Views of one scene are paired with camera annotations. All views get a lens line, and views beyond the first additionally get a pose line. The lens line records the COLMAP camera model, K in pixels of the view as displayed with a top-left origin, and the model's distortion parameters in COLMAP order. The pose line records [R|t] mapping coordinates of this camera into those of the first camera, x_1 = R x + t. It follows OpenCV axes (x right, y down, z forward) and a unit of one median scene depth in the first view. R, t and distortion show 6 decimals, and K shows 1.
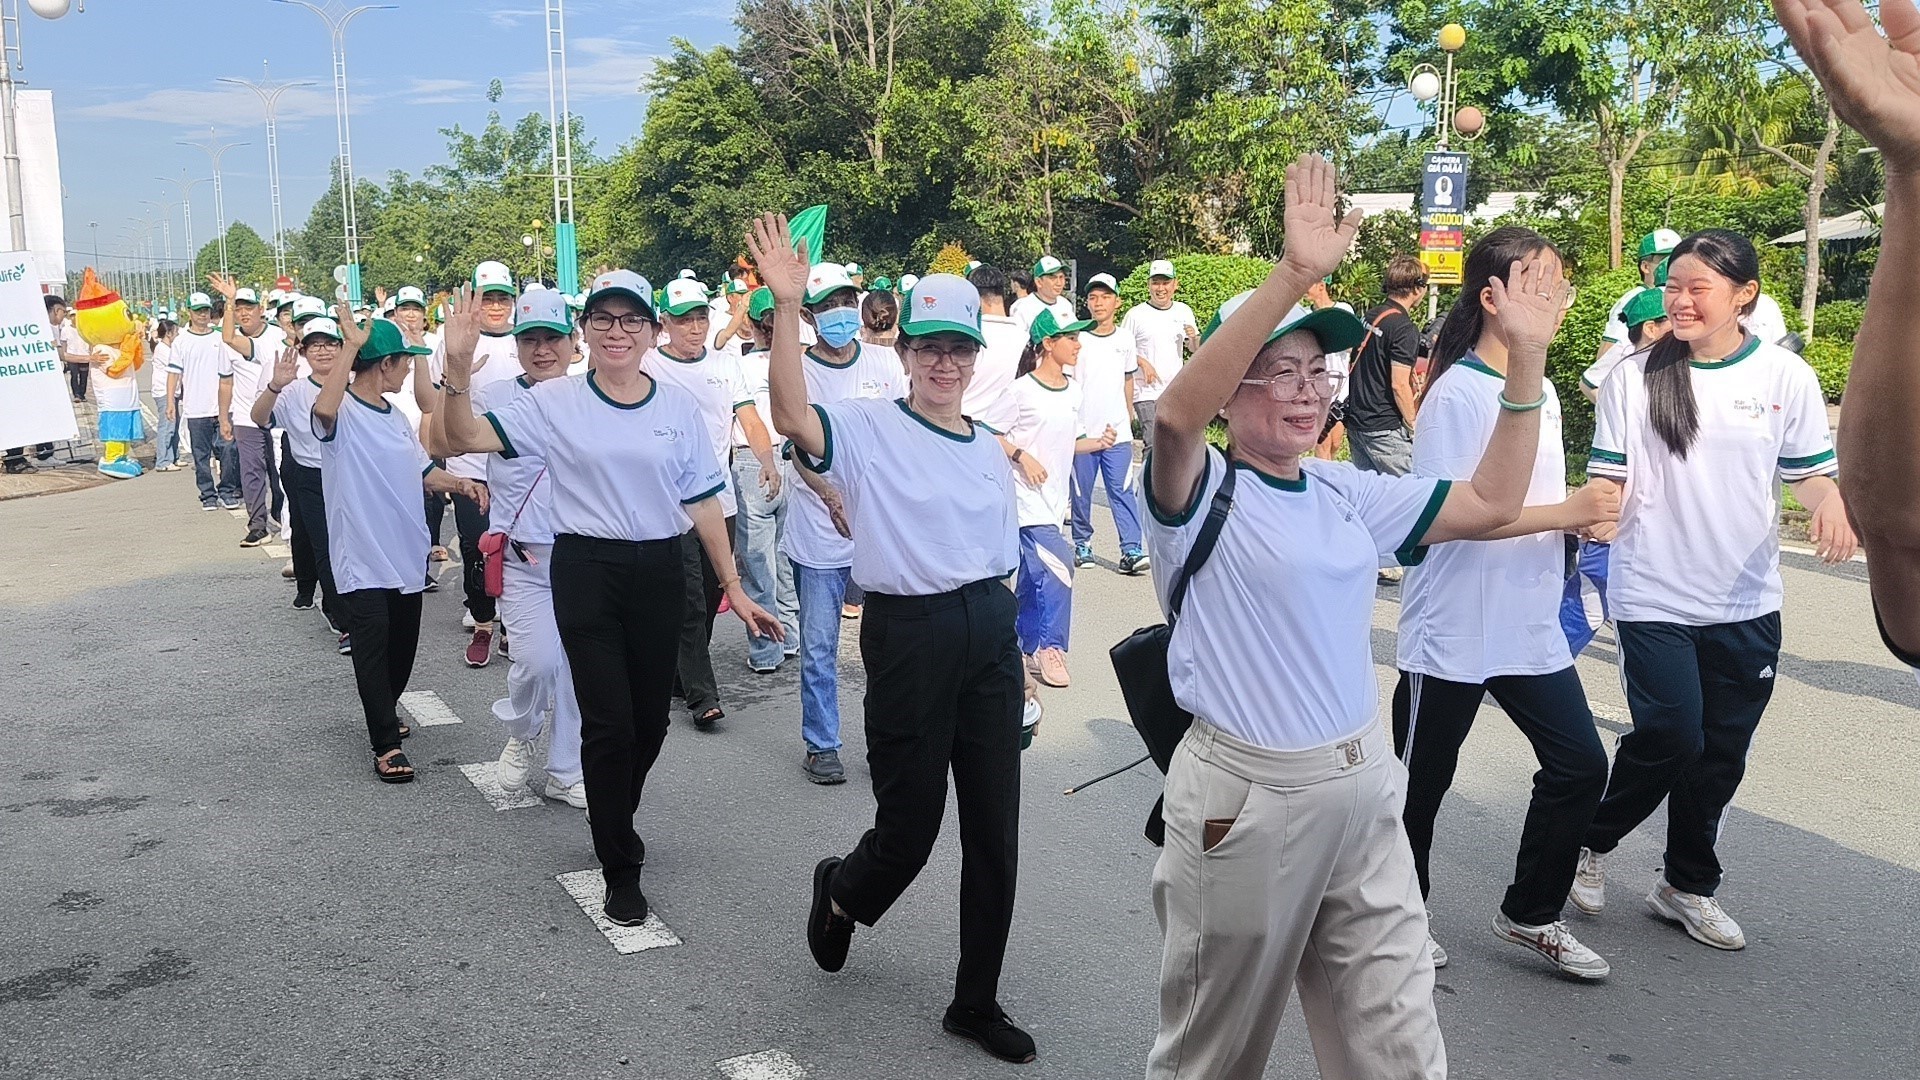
lens RADIAL K [[1646.5, 0, 959.7], [0, 1646.5, 528.3], [0, 0, 1]] dist [0.051997, 0.008098]
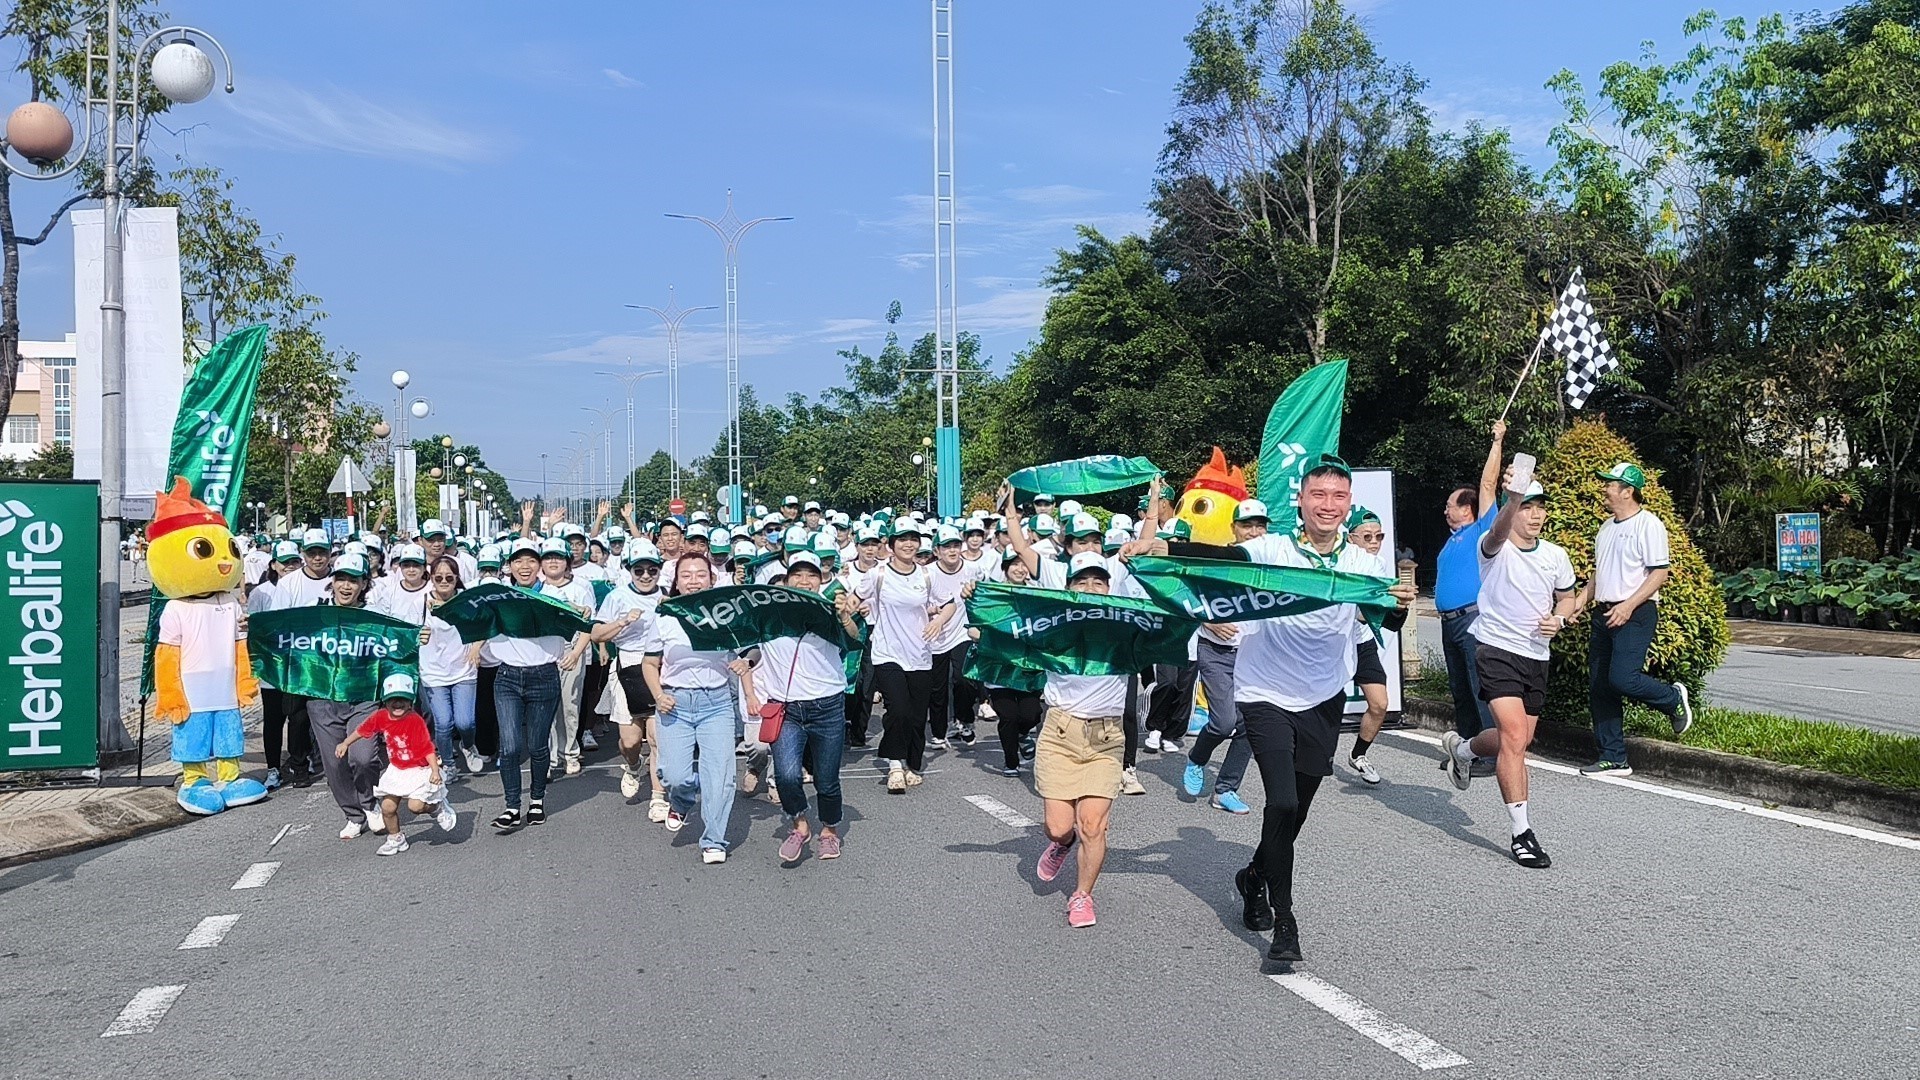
lens RADIAL K [[1646.5, 0, 959.0], [0, 1646.5, 534.1], [0, 0, 1]] dist [0.051997, 0.008098]
pose [[0.973163, 0.000829, -0.230115, -0.033874], [-0.030607, 0.991575, -0.125863, -0.022080], [0.228072, 0.129528, 0.964990, 0.163847]]
